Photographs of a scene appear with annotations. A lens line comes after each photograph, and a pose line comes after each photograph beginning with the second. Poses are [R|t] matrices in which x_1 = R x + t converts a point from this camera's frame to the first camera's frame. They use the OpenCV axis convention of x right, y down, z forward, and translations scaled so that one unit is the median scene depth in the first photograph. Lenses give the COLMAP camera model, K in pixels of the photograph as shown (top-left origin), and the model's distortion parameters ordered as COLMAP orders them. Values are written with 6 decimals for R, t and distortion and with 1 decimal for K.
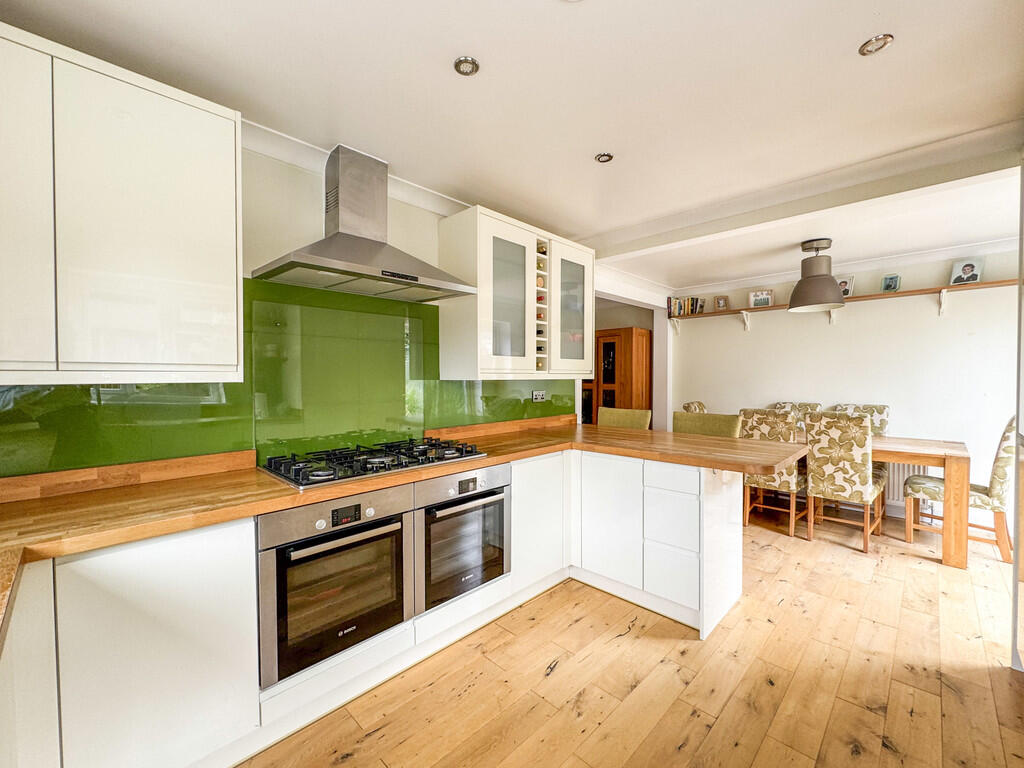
lens RADIAL K [[422.0, 0, 512.0], [0, 422.0, 384.0], [0, 0, 1]] dist [-0.005835, -0.000054]
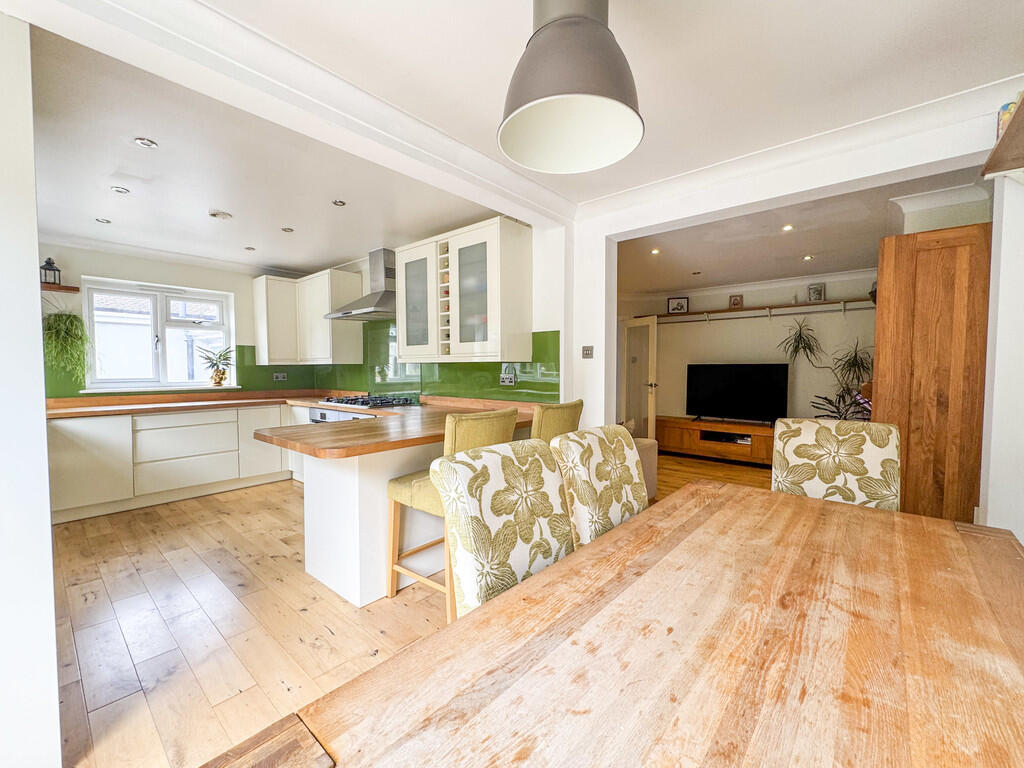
lens RADIAL K [[422.0, 0, 512.0], [0, 422.0, 384.0], [0, 0, 1]] dist [-0.005835, -0.000054]
pose [[0.053969, 0.045649, -0.997499, 1.250990], [-0.016474, 0.998859, 0.044820, -0.007155], [0.998407, 0.014014, 0.054659, 1.128196]]
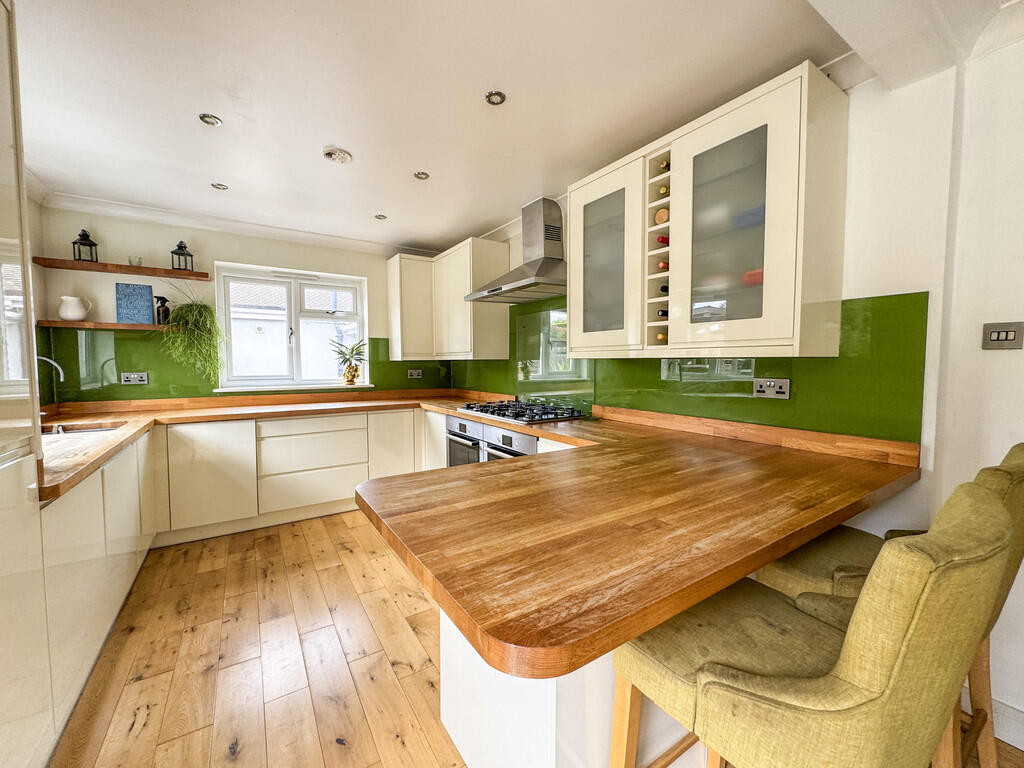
lens RADIAL K [[422.0, 0, 512.0], [0, 422.0, 384.0], [0, 0, 1]] dist [-0.005835, -0.000054]
pose [[-0.230617, 0.059603, -0.971217, 0.804723], [-0.014992, 0.997786, 0.064794, -0.010557], [0.972929, 0.029503, -0.229212, 0.932623]]
